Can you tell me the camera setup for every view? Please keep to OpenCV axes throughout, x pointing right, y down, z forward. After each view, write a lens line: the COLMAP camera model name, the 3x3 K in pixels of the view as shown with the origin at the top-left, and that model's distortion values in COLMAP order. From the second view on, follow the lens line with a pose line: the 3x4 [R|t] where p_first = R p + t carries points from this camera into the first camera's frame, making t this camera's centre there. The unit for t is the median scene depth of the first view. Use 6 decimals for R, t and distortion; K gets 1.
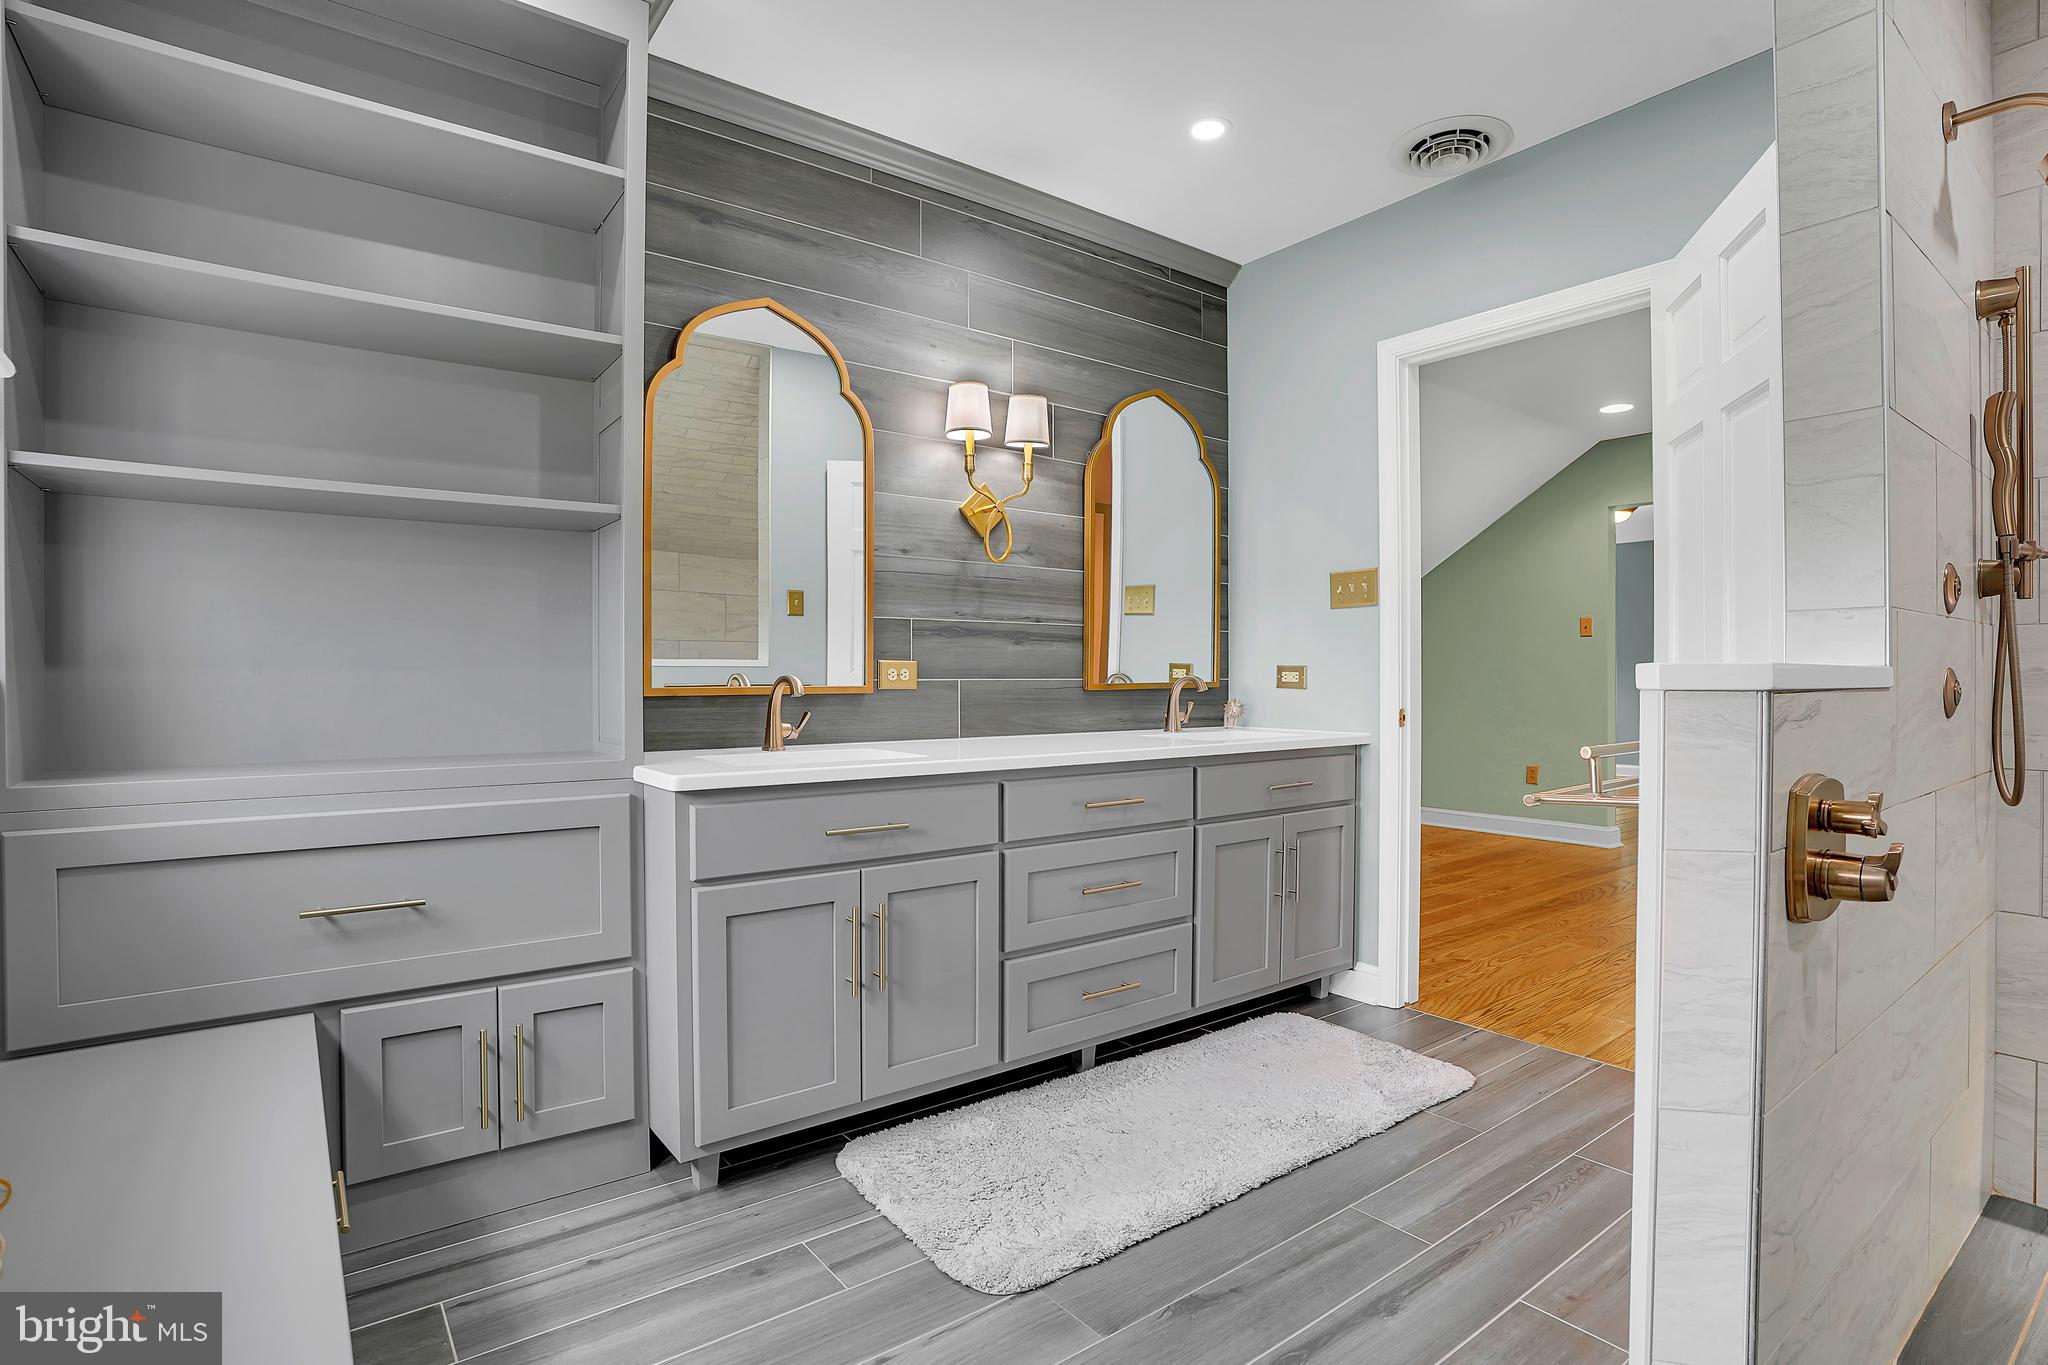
lens RADIAL K [[1018.5, 0, 982.6], [0, 1018.5, 674.1], [0, 0, 1]] dist [-0.059894, 0.021964]
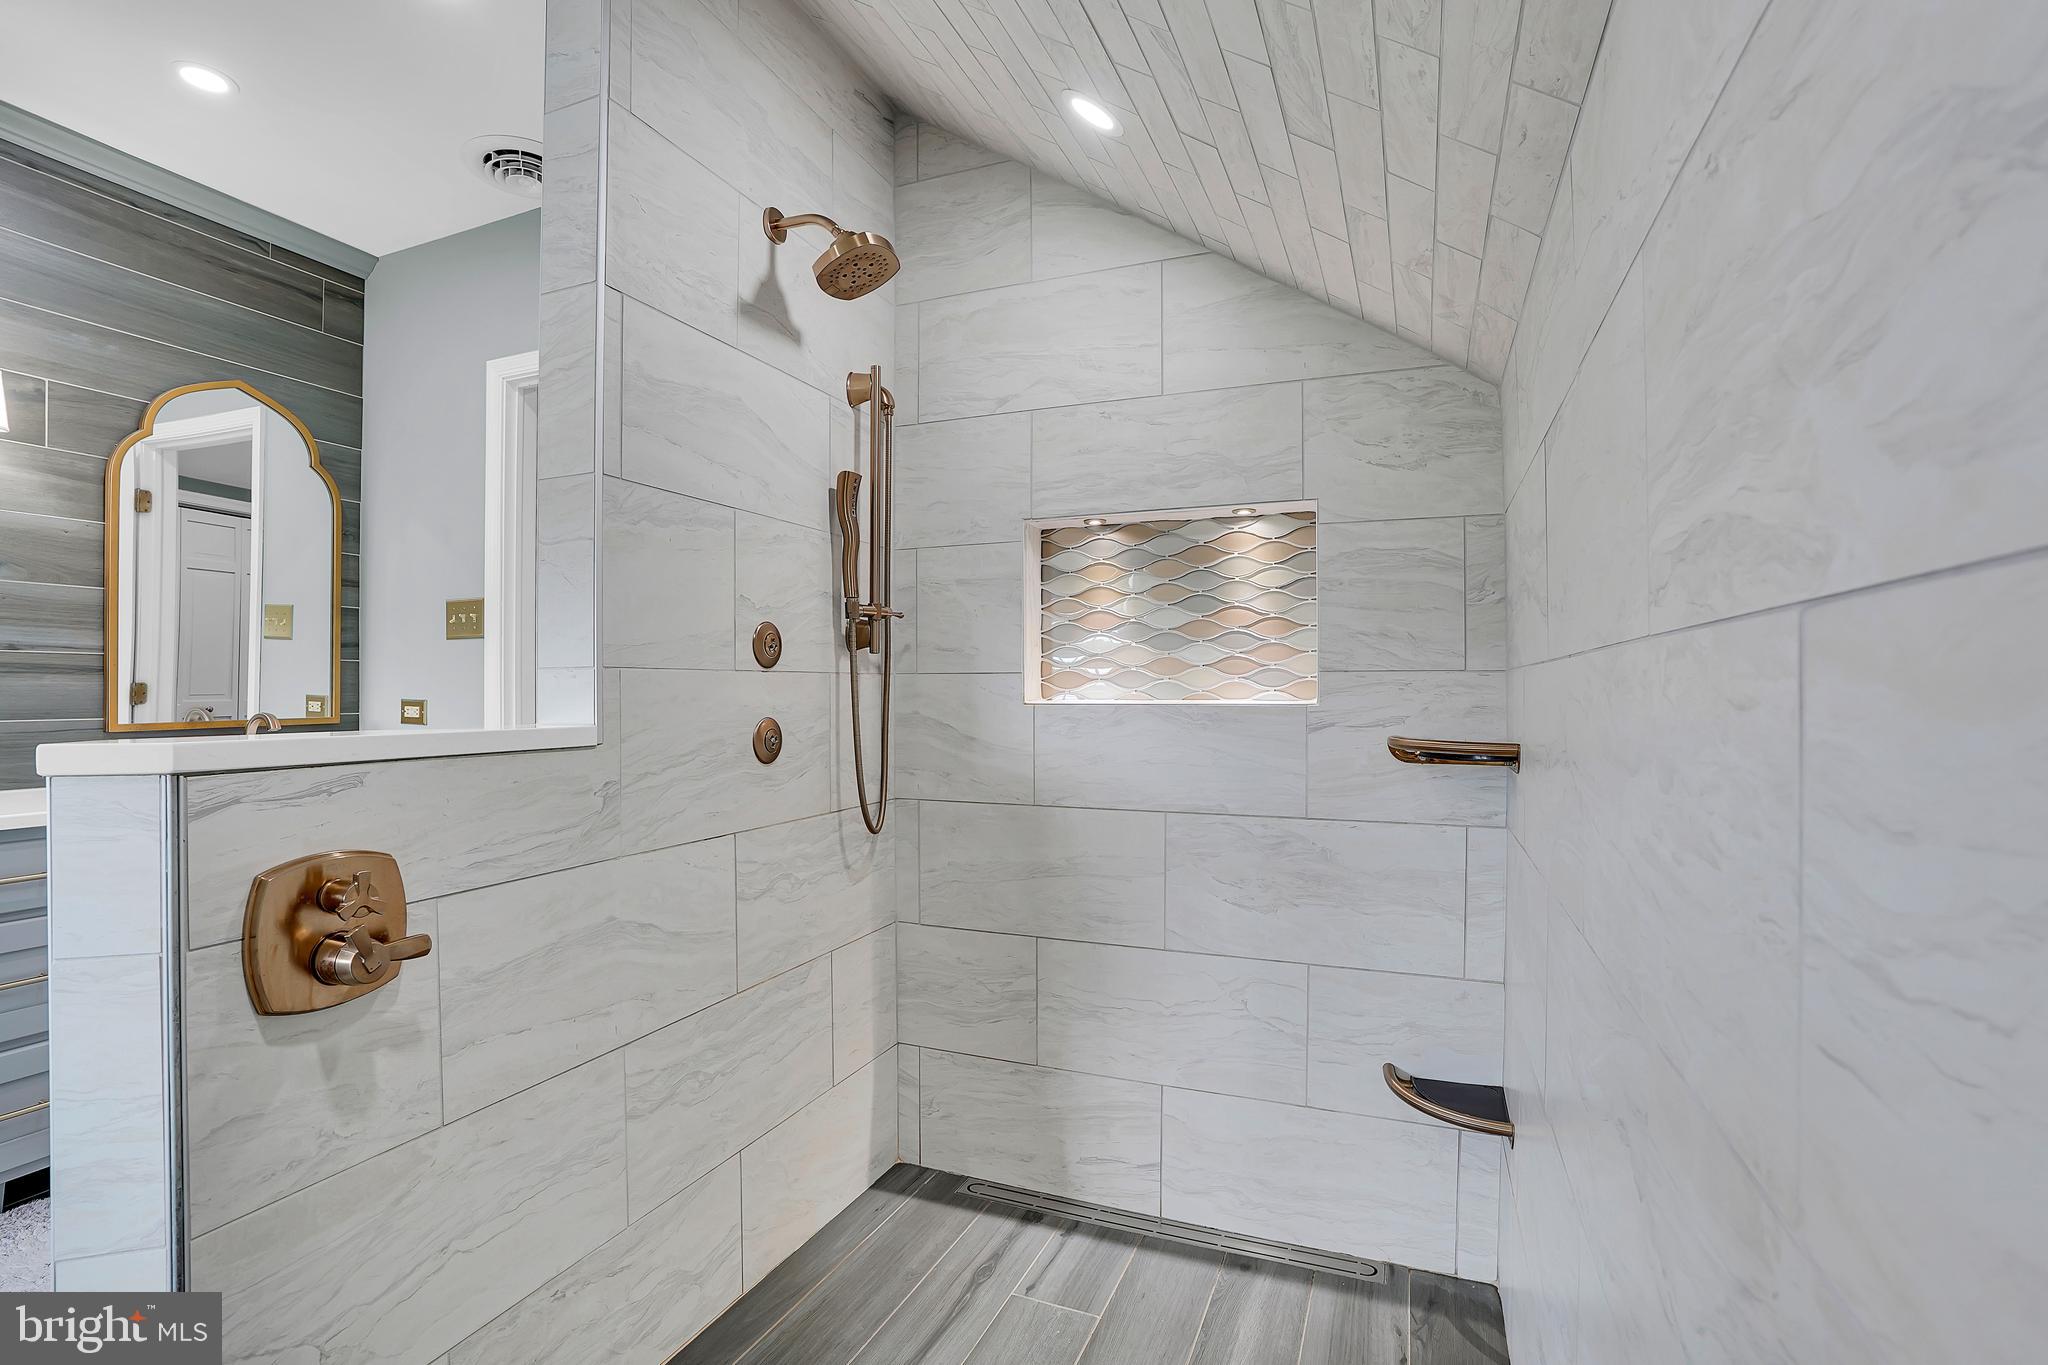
lens RADIAL K [[997.0, 0, 1024.0], [0, 997.0, 682.5], [0, 0, 1]] dist [-0.050841, 0.021924]
pose [[0.865928, 0.001305, 0.500168, 0.361581], [0.000022, 0.999996, -0.002647, -0.022893], [-0.500169, 0.002303, 0.865924, -0.056802]]
